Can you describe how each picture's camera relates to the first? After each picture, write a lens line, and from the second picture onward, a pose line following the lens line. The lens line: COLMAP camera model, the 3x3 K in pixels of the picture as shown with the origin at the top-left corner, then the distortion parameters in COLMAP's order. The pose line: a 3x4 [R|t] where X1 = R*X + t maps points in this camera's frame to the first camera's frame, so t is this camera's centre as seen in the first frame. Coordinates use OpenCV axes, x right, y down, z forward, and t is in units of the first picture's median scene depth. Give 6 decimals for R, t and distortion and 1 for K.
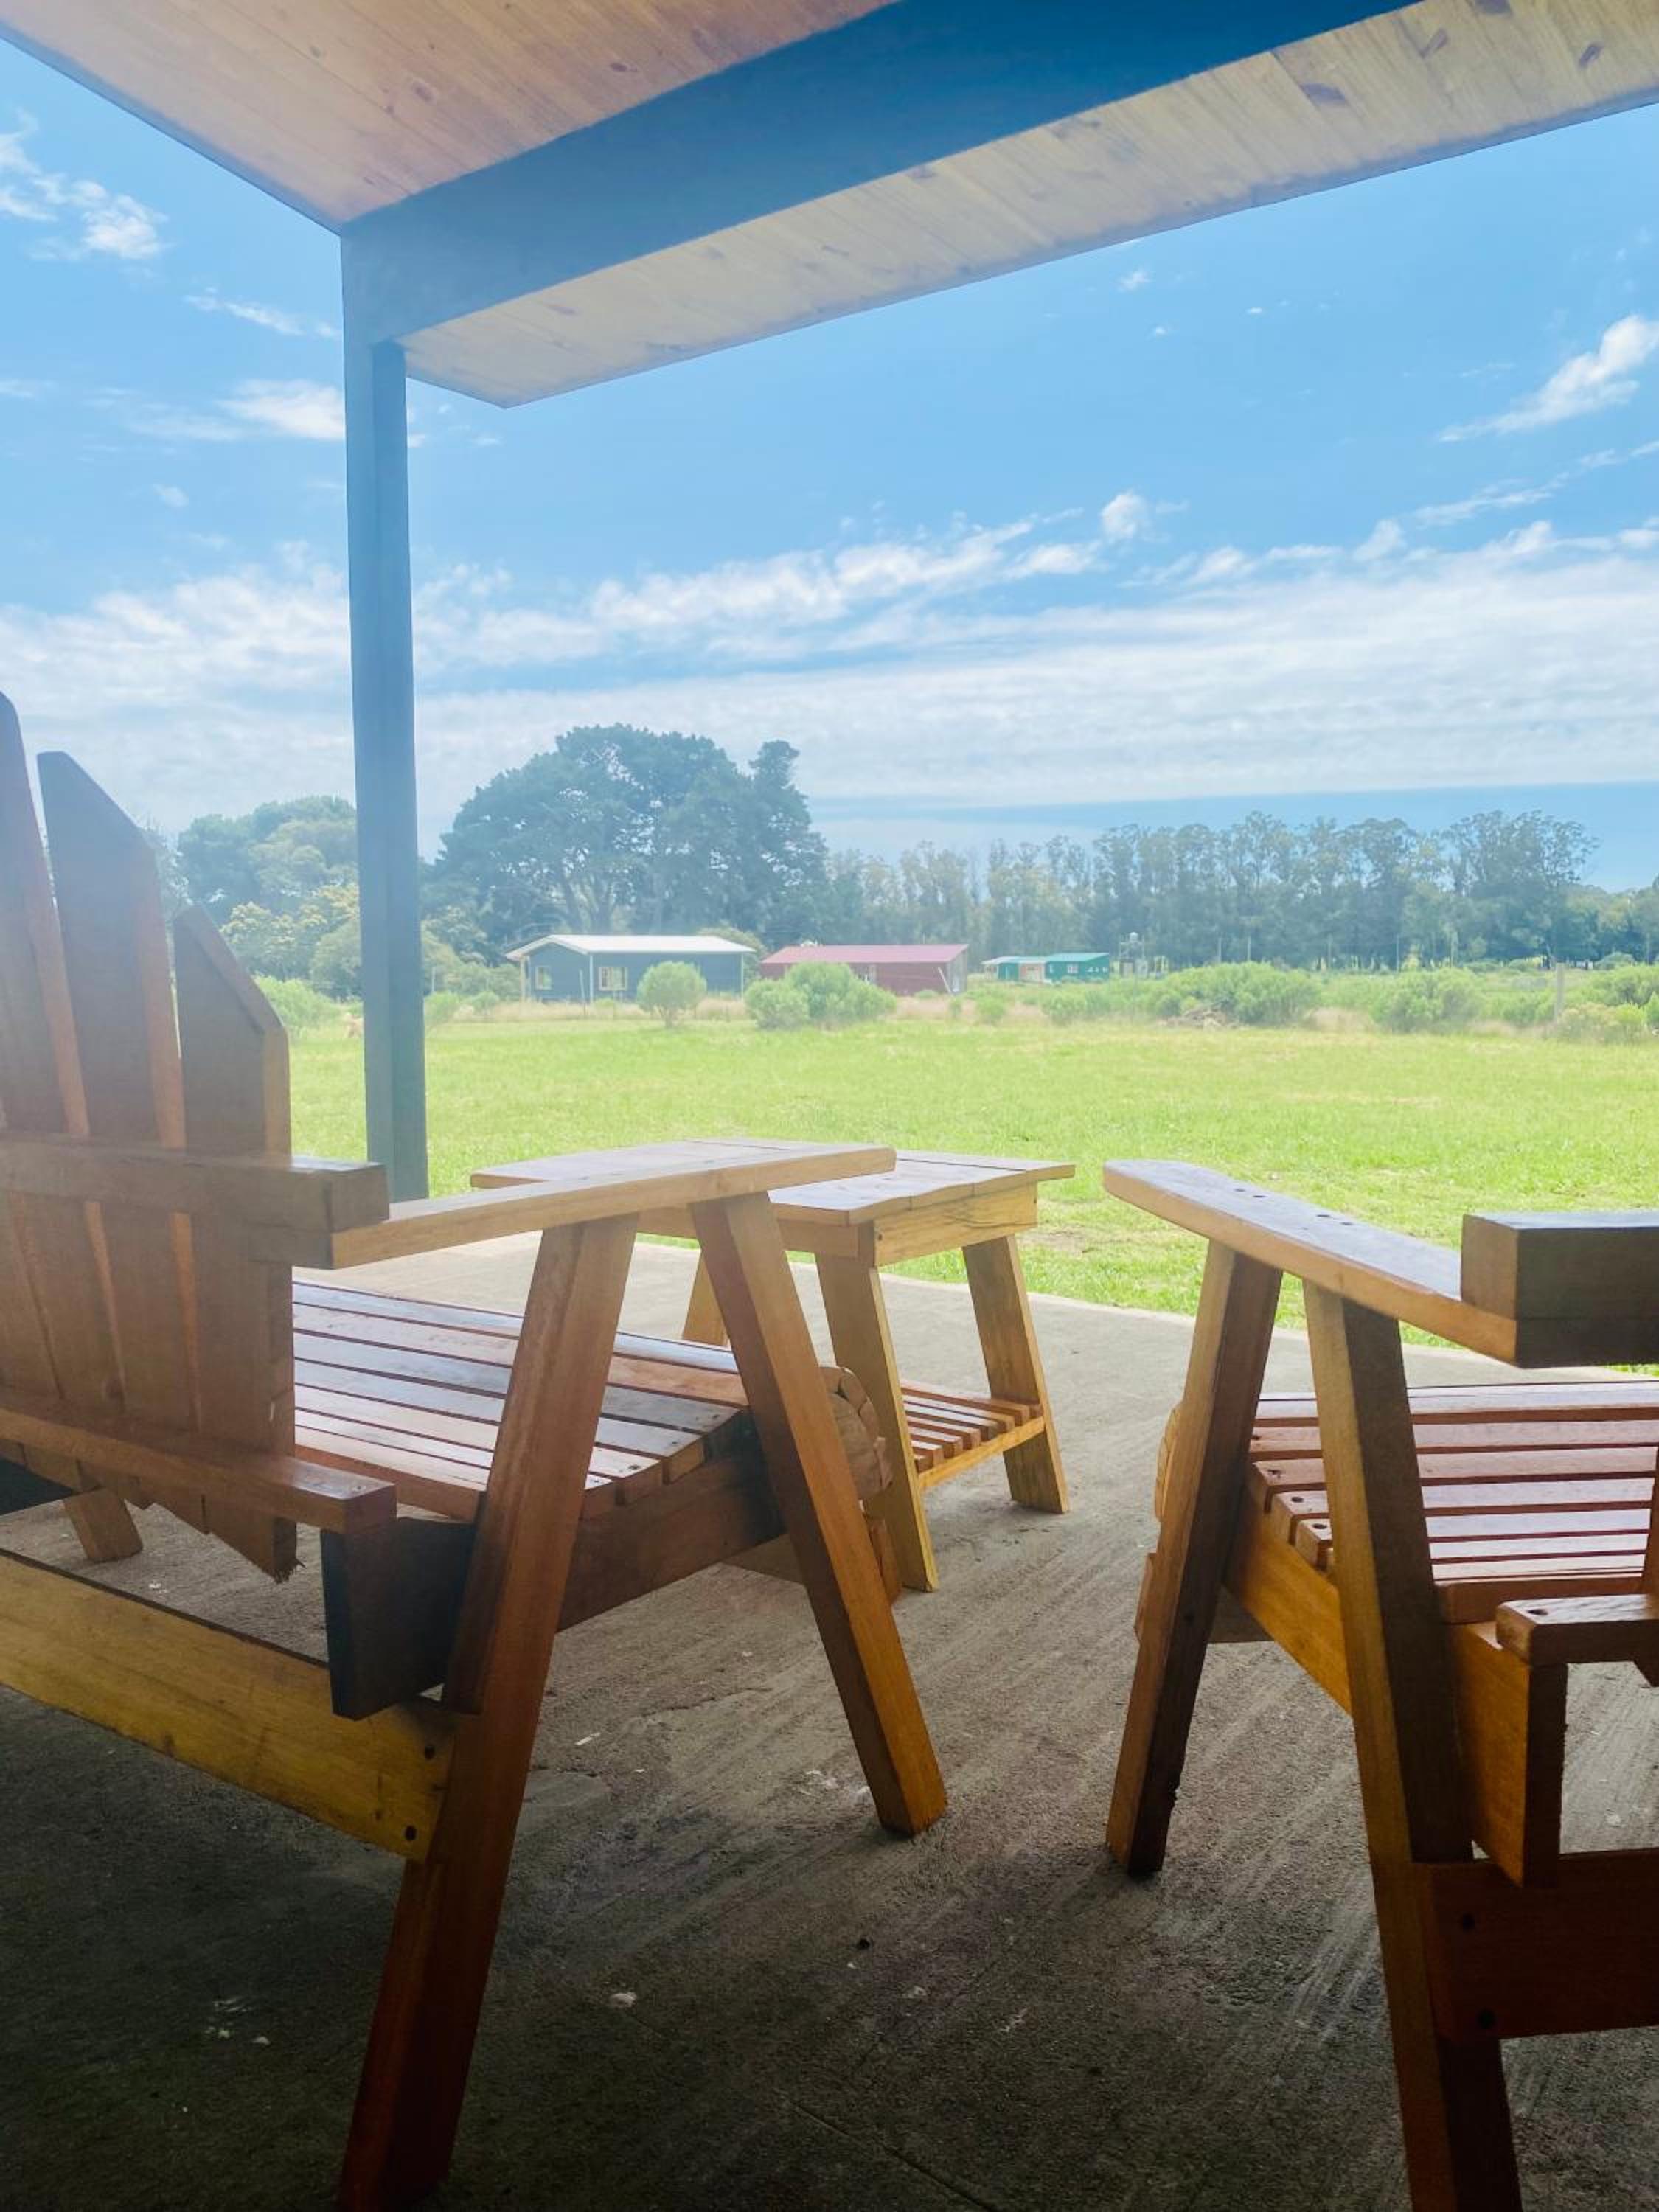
lens RADIAL K [[1675.3, 0, 857.6], [0, 1675.3, 1108.2], [0, 0, 1]] dist [0.011223, -0.029943]
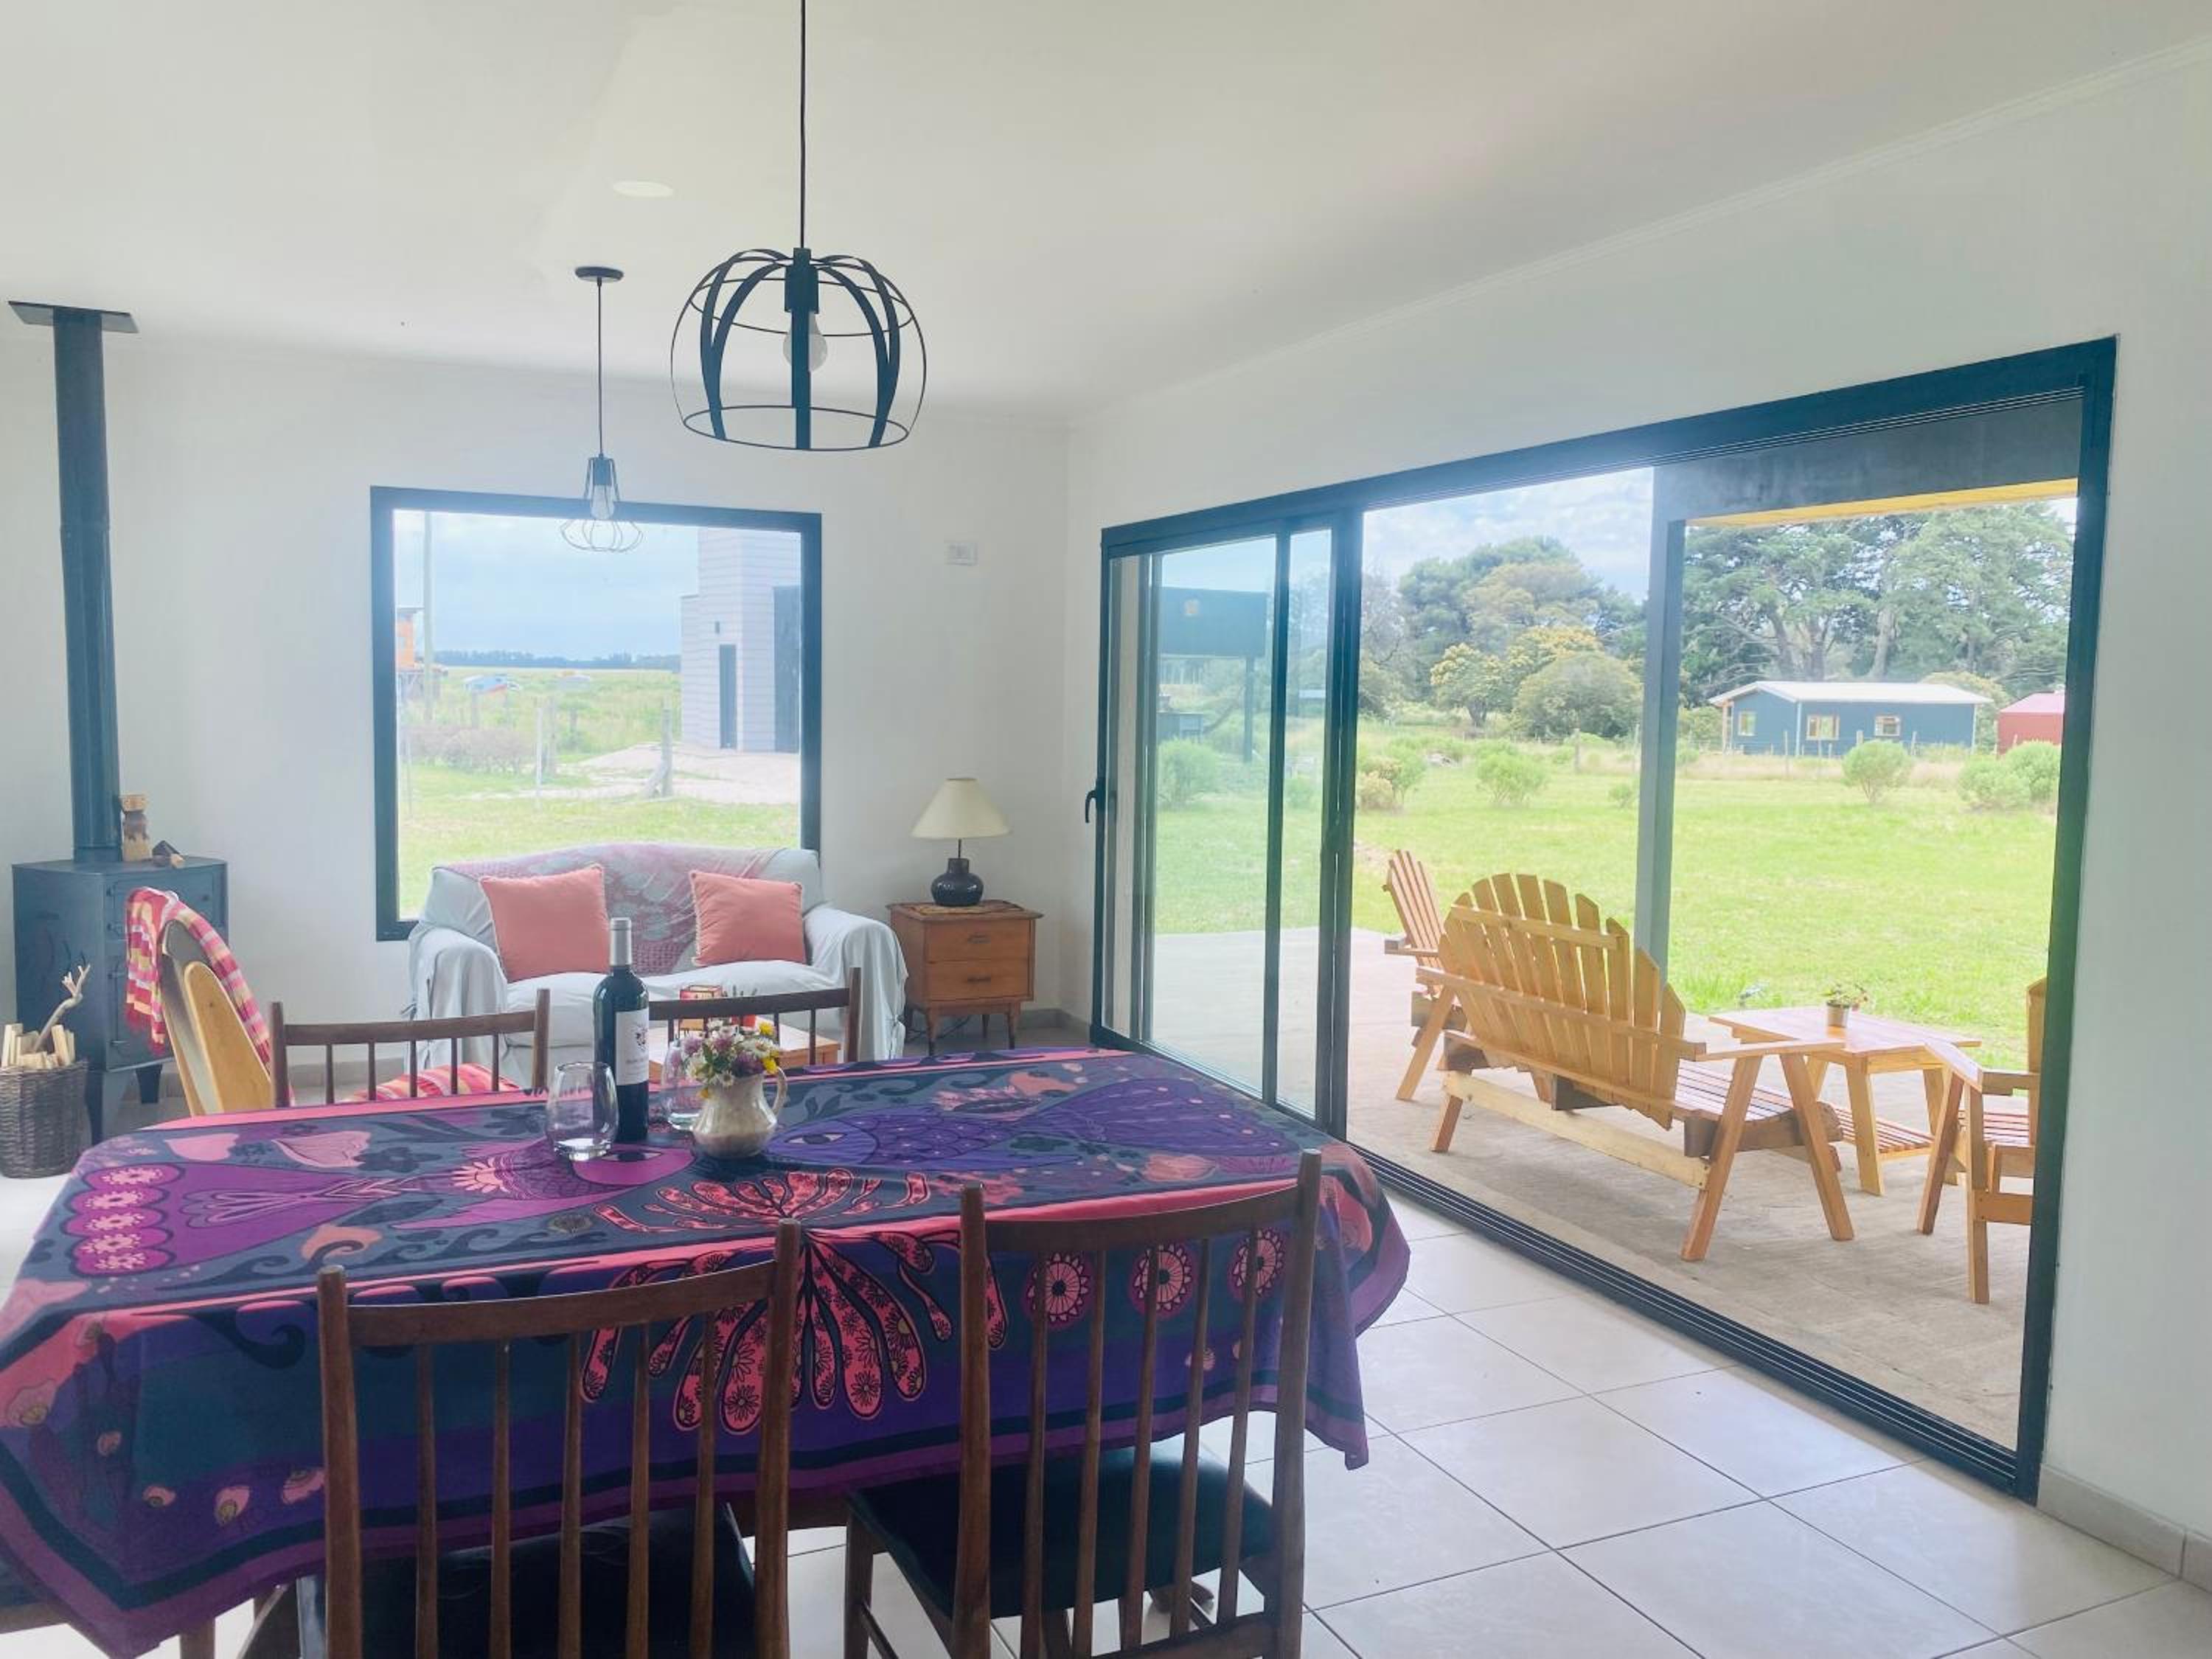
lens RADIAL K [[1675.3, 0, 1094.1], [0, 1675.3, 835.2], [0, 0, 1]] dist [0.011223, -0.029943]
pose [[0.849510, 0.061538, -0.523972, 0.143517], [-0.062433, 0.997921, 0.015978, -0.106031], [0.523866, 0.019139, 0.851586, -0.812804]]
